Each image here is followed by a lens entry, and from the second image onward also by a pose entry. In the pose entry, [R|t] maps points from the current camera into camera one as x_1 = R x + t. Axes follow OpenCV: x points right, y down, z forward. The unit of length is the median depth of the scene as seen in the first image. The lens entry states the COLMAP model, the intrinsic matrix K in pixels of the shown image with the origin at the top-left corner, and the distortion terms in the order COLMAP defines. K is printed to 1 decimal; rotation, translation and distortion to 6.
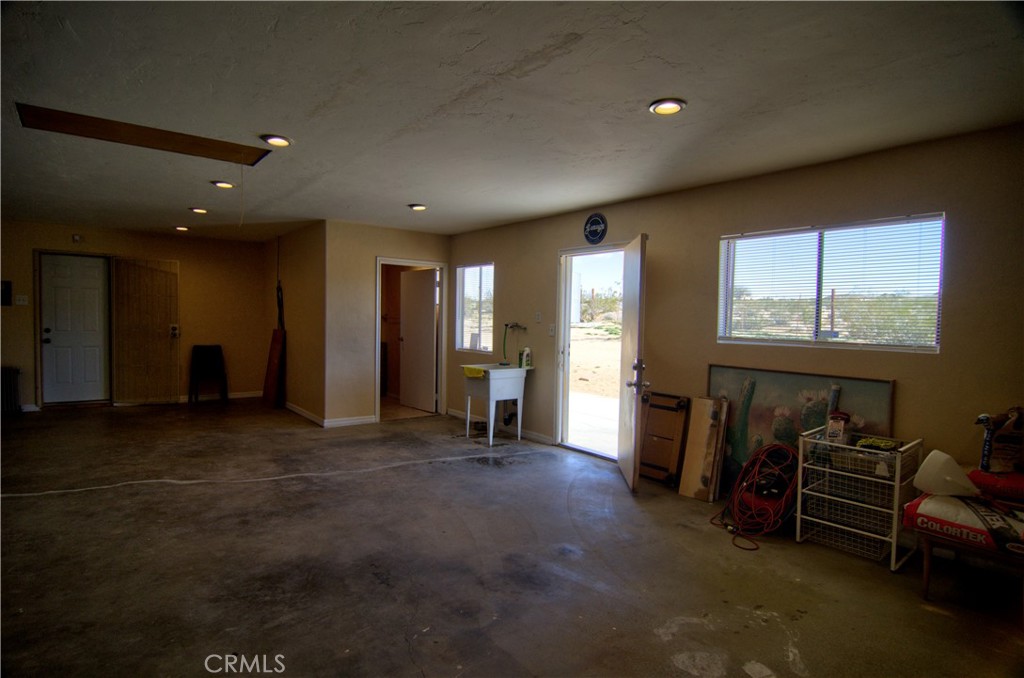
lens RADIAL K [[540.9, 0, 511.1], [0, 540.9, 344.0], [0, 0, 1]] dist [-0.009903, -0.009211]
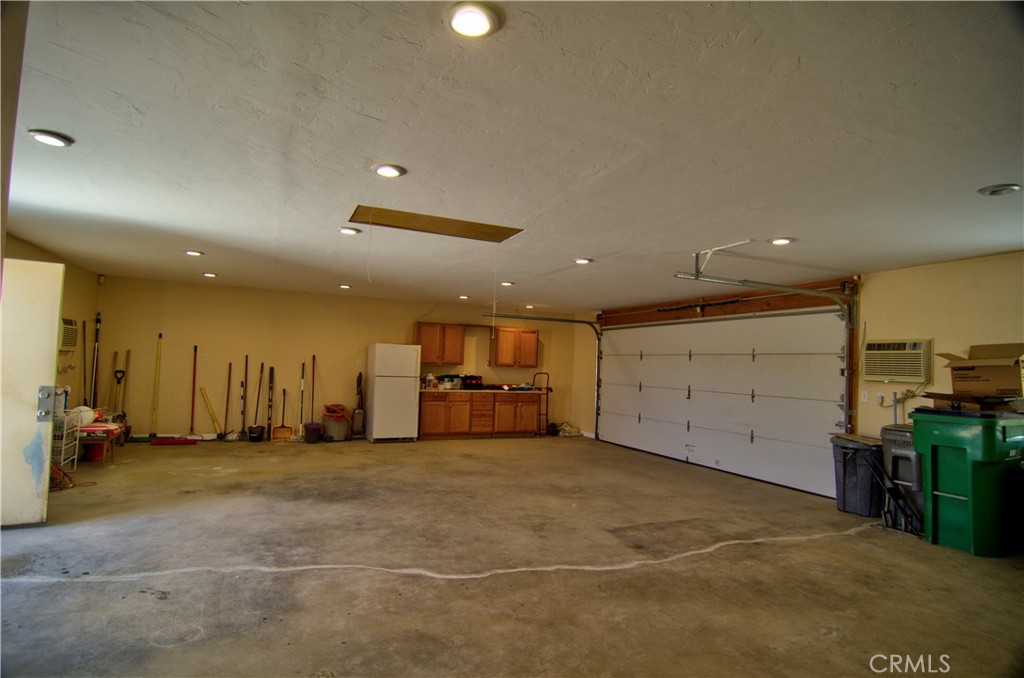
lens RADIAL K [[540.9, 0, 511.1], [0, 540.9, 344.0], [0, 0, 1]] dist [-0.009903, -0.009211]
pose [[-0.967745, -0.045264, 0.247832, -0.951556], [-0.044223, 0.998974, 0.009771, -0.103894], [-0.248020, -0.001504, -0.968754, 1.791302]]
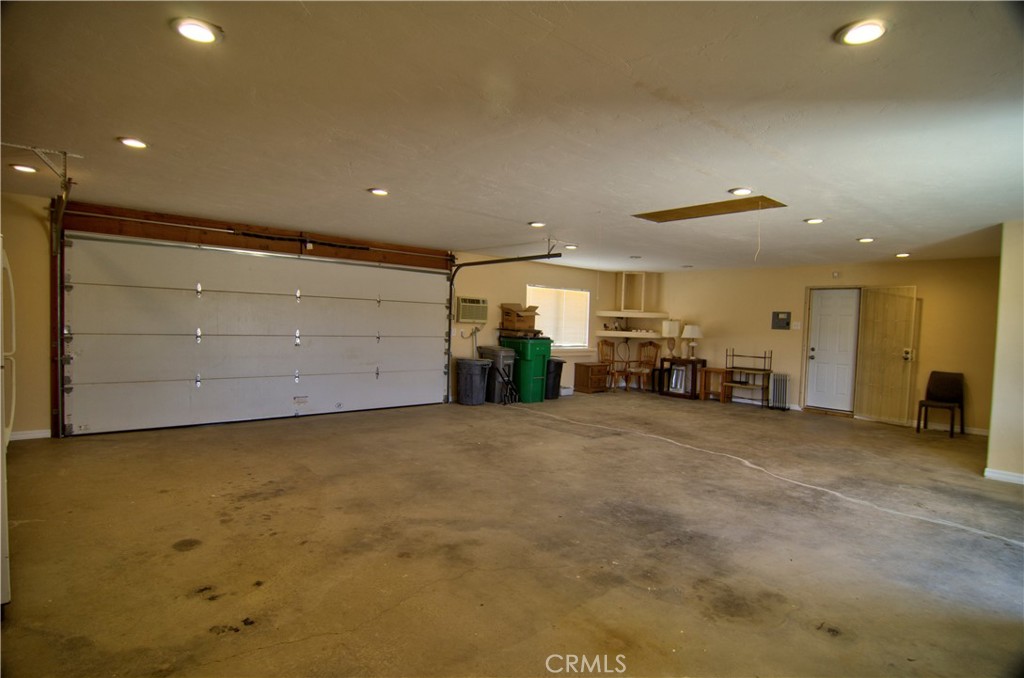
lens RADIAL K [[540.9, 0, 511.1], [0, 540.9, 344.0], [0, 0, 1]] dist [-0.009903, -0.009211]
pose [[0.056659, 0.021272, -0.998167, 0.635478], [-0.078573, 0.996767, 0.016782, -0.005038], [0.995297, 0.077478, 0.058147, 0.348588]]
